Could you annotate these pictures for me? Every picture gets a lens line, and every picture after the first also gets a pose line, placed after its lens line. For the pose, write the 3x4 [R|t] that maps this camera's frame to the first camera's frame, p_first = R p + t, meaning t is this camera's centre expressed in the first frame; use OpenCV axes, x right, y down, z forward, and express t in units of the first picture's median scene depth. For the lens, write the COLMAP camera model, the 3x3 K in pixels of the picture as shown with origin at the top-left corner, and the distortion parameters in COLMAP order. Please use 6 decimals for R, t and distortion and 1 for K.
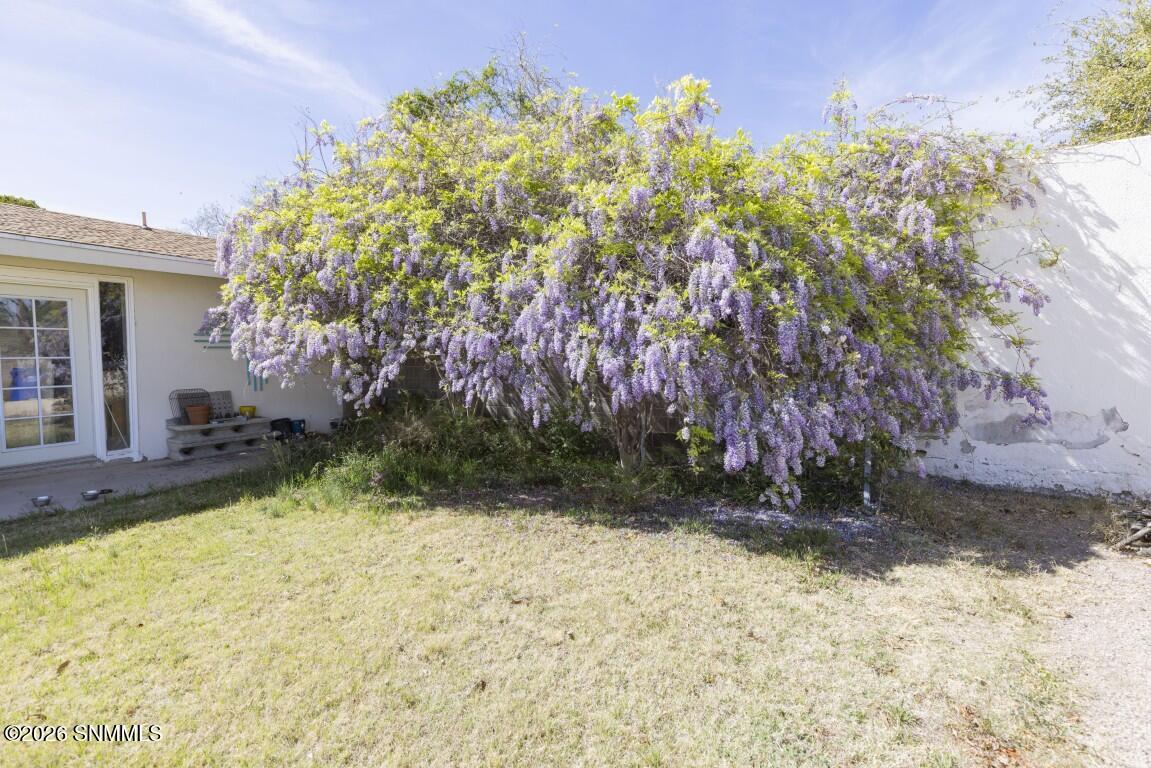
lens RADIAL K [[508.9, 0, 566.7], [0, 508.9, 375.4], [0, 0, 1]] dist [-0.003752, -0.000953]
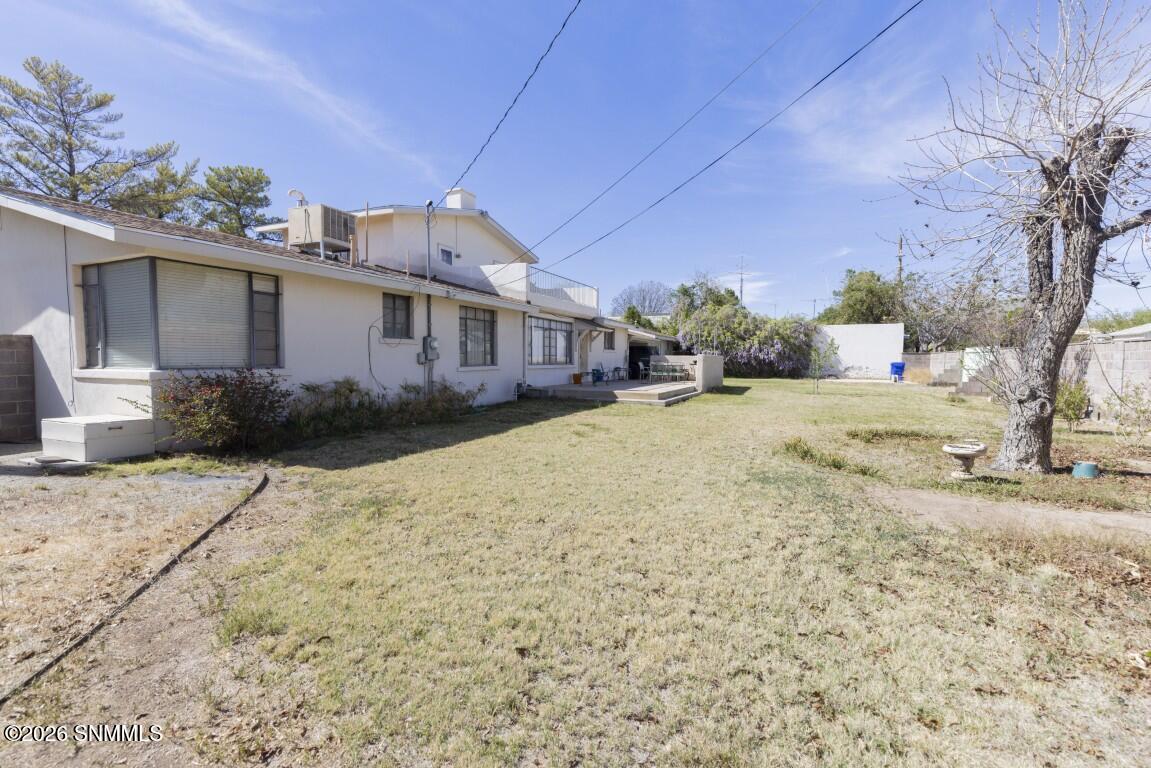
lens RADIAL K [[508.9, 0, 581.0], [0, 508.9, 391.4], [0, 0, 1]] dist [-0.003752, -0.000953]
pose [[0.994504, 0.002810, 0.104659, -3.467996], [-0.003891, 0.999941, 0.010118, 0.428568], [-0.104625, -0.010470, 0.994457, -6.353807]]
